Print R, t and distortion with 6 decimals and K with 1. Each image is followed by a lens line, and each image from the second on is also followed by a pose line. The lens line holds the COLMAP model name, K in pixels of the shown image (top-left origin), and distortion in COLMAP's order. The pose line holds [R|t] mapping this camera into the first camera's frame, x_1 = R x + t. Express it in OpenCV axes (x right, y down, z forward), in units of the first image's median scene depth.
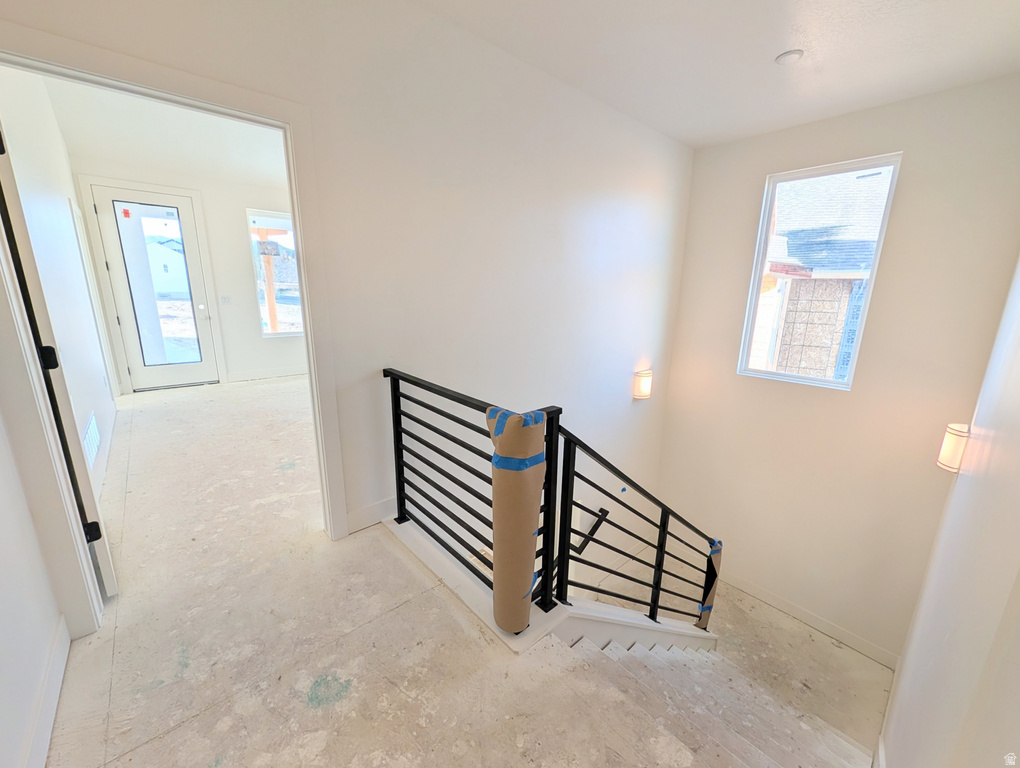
lens RADIAL K [[406.8, 0, 504.1], [0, 406.8, 382.2], [0, 0, 1]] dist [0.006886, 0.000040]
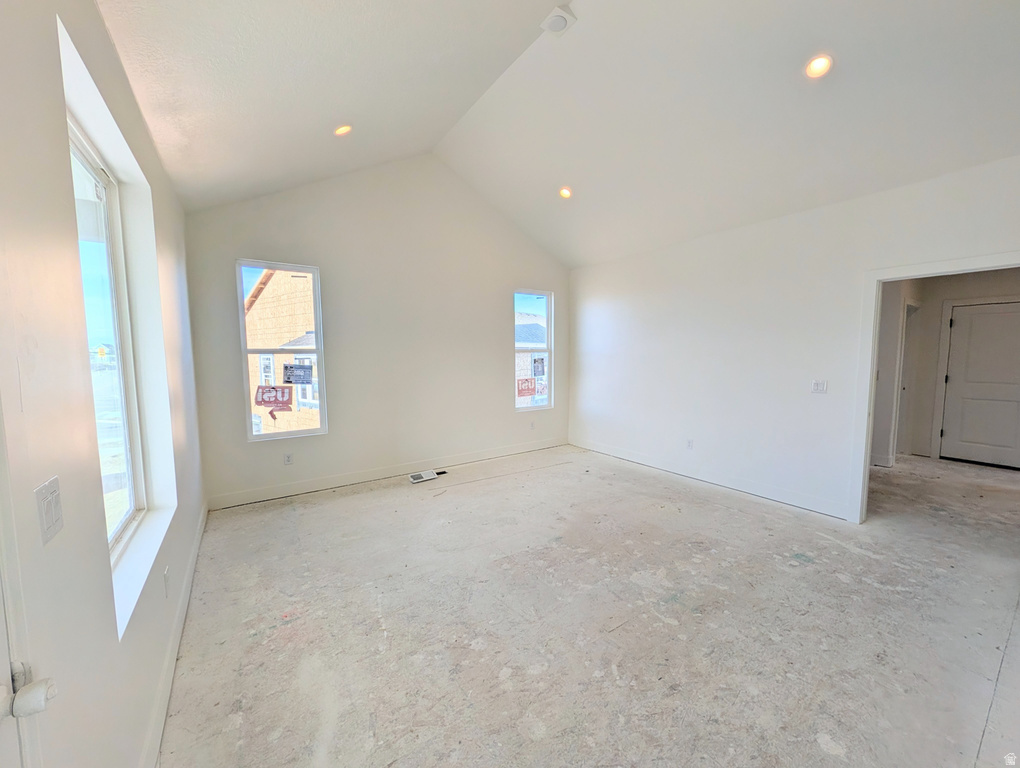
lens RADIAL K [[384.0, 0, 505.1], [0, 384.0, 412.4], [0, 0, 1]] dist [0.001059, 0.002661]
pose [[0.115754, -0.168164, 0.978939, -0.971397], [0.229558, 0.963411, 0.138353, -0.275141], [-0.966387, 0.208708, 0.150123, 0.992204]]
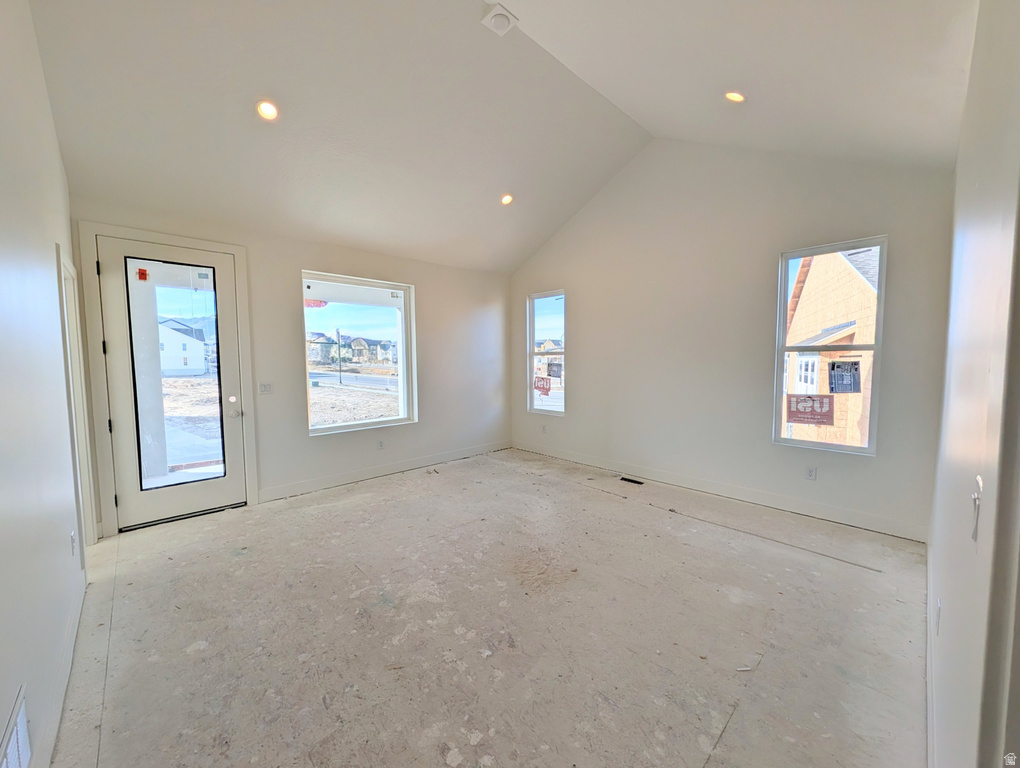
lens RADIAL K [[393.0, 0, 512.4], [0, 393.0, 385.5], [0, 0, 1]] dist [0.001015, 0.000001]
pose [[0.998439, -0.019037, 0.052516, -0.341879], [0.027197, 0.986849, -0.159343, -0.101749], [-0.048792, 0.160522, 0.985826, 0.348237]]
